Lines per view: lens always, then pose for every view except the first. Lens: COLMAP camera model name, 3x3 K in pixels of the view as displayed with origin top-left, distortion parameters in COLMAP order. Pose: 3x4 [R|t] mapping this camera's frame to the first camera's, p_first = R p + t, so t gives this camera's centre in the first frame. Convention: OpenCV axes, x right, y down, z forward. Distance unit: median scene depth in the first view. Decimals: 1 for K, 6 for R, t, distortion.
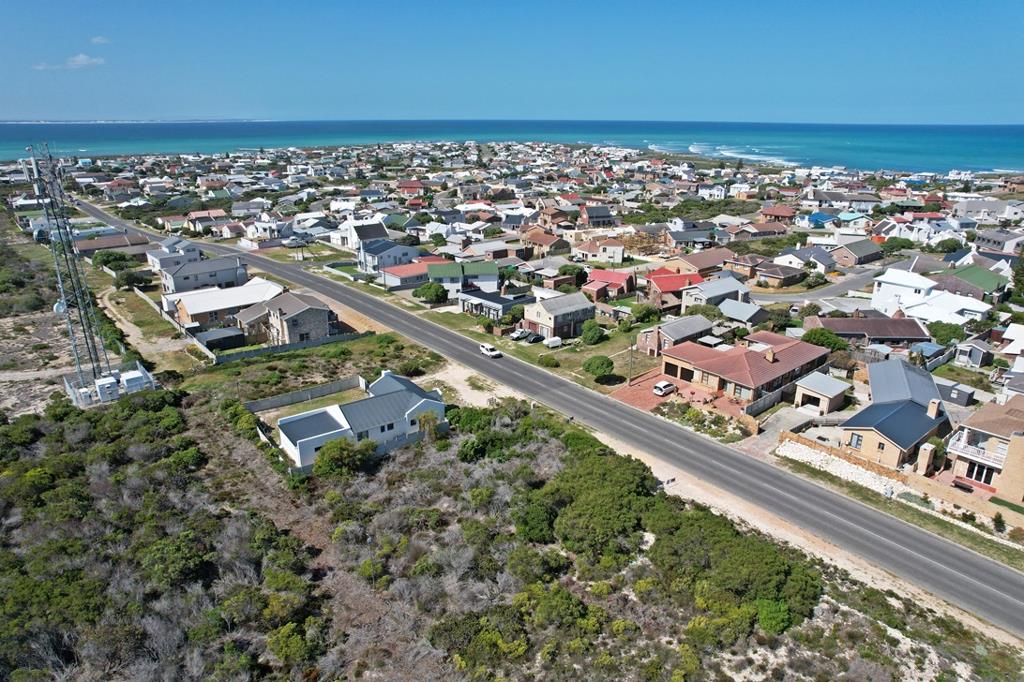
lens RADIAL K [[655.0, 0, 509.4], [0, 655.0, 342.8], [0, 0, 1]] dist [-0.077818, 0.071878]
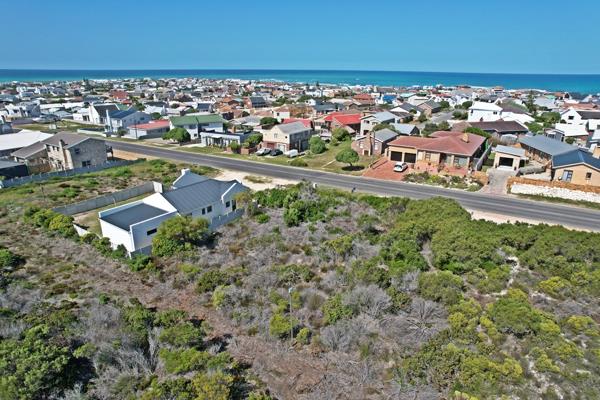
lens RADIAL K [[383.8, 0, 298.5], [0, 383.8, 201.1], [0, 0, 1]] dist [-0.077818, 0.071878]
pose [[0.949183, -0.097386, 0.299279, -0.191011], [0.097007, 0.995152, 0.016163, 0.098312], [-0.299402, 0.013690, 0.954029, 0.280010]]
